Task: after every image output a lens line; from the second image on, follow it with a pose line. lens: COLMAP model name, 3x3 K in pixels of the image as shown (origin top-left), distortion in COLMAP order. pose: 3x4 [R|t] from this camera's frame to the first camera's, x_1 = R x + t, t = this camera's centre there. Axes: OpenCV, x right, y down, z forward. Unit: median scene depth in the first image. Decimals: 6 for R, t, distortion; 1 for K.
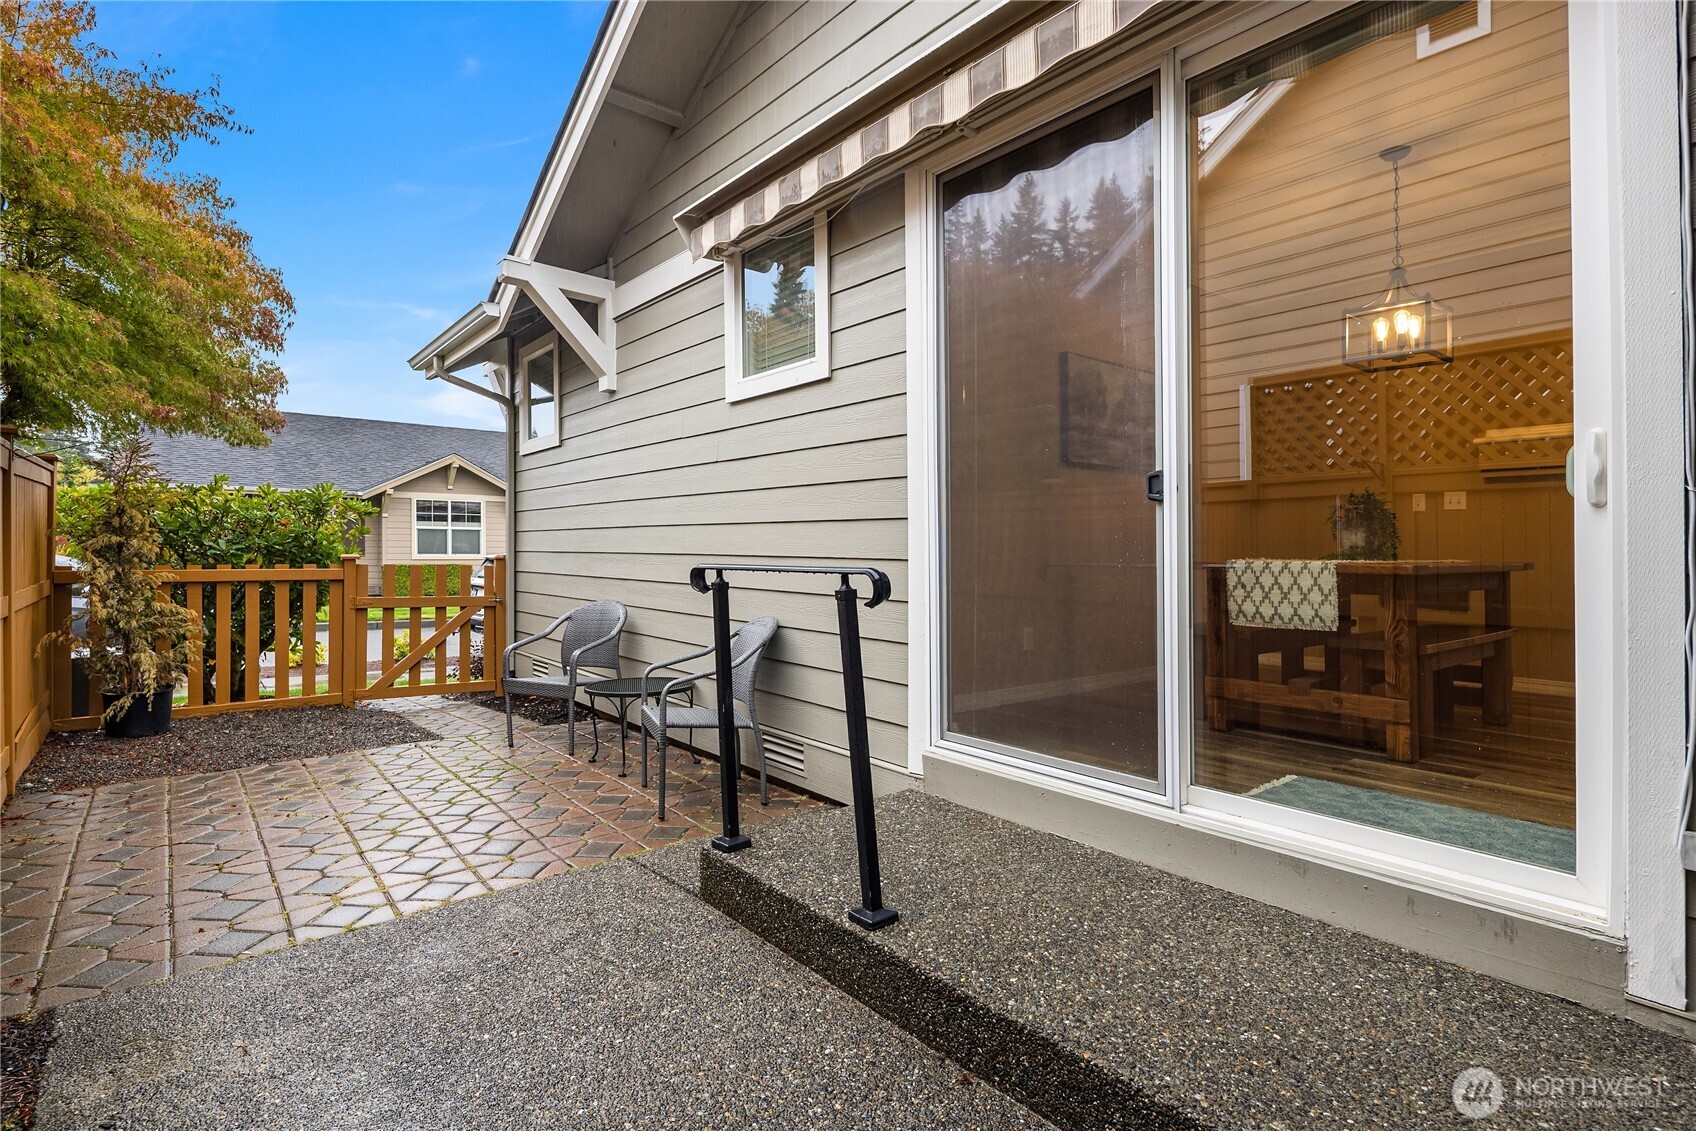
lens RADIAL K [[834.1, 0, 851.5], [0, 834.1, 551.7], [0, 0, 1]] dist [0.001270, -0.004114]
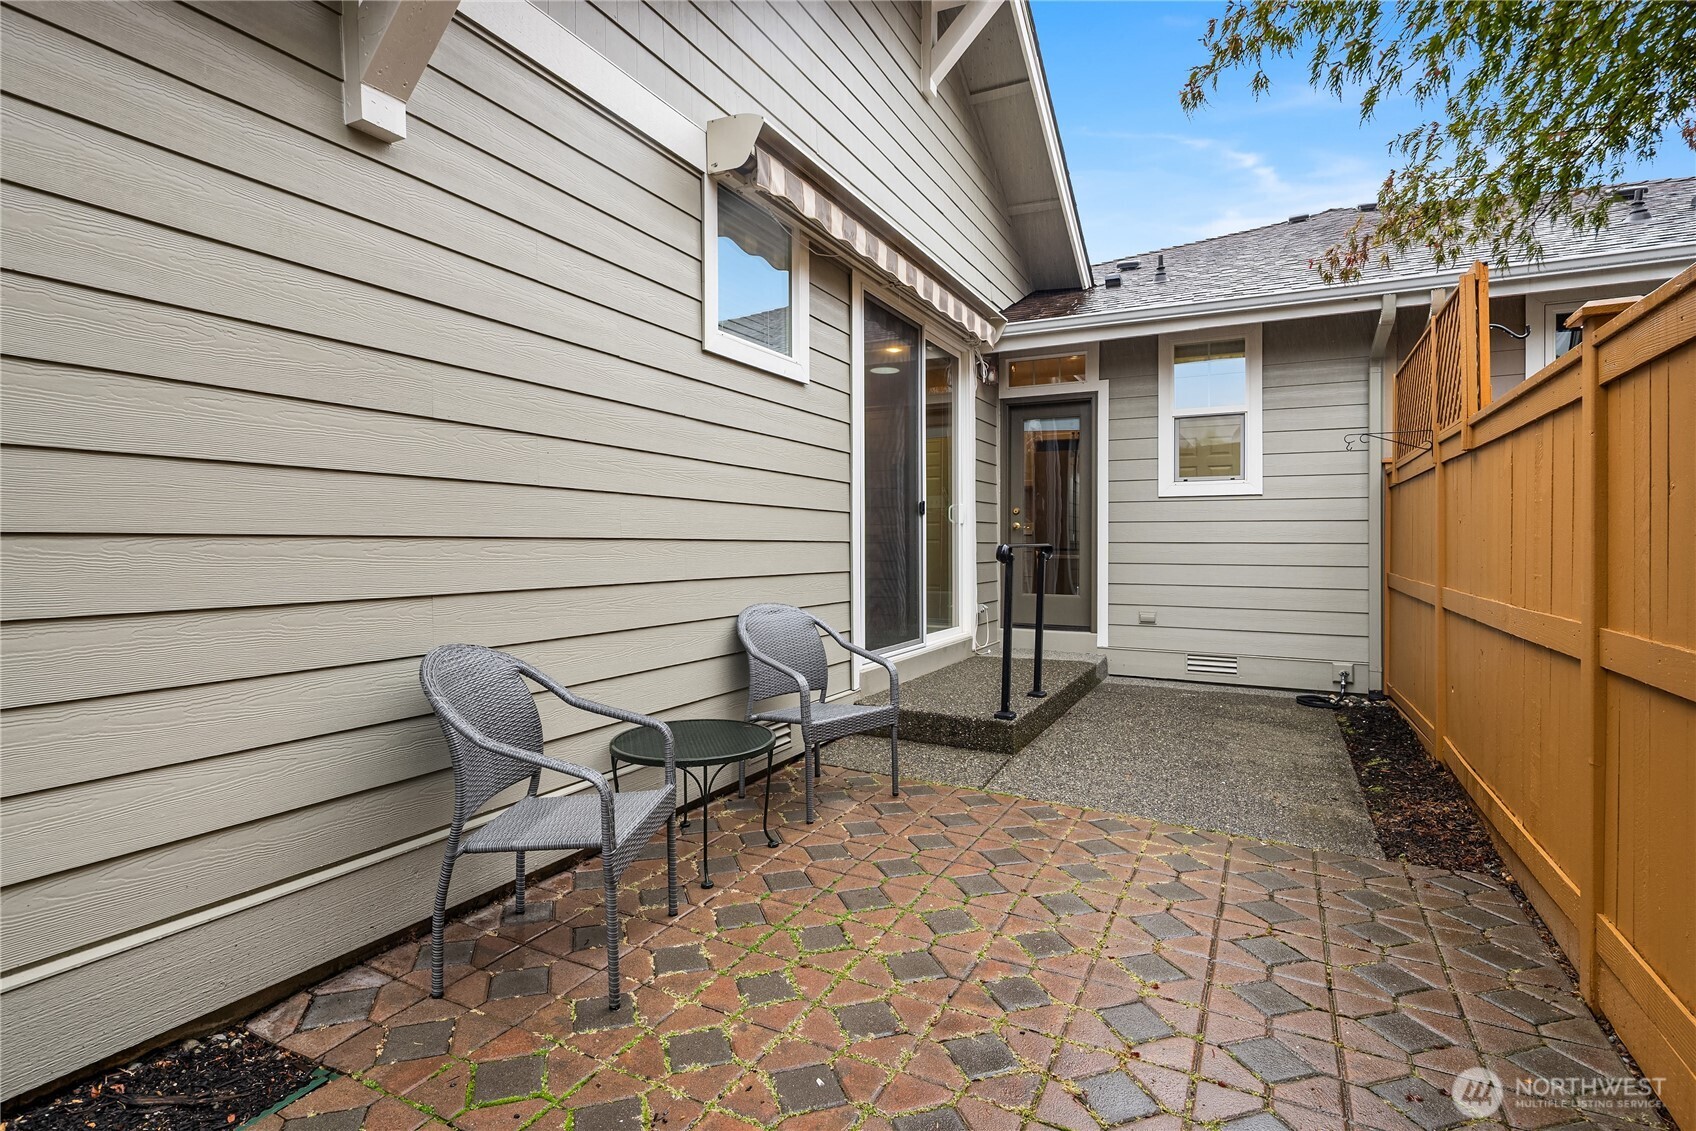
lens RADIAL K [[834.1, 0, 849.3], [0, 834.1, 557.1], [0, 0, 1]] dist [0.001270, -0.004114]
pose [[-0.405755, -0.018784, 0.913789, -1.087795], [0.001309, 0.999776, 0.021133, 0.003503], [-0.913981, 0.009771, -0.405639, 1.397790]]
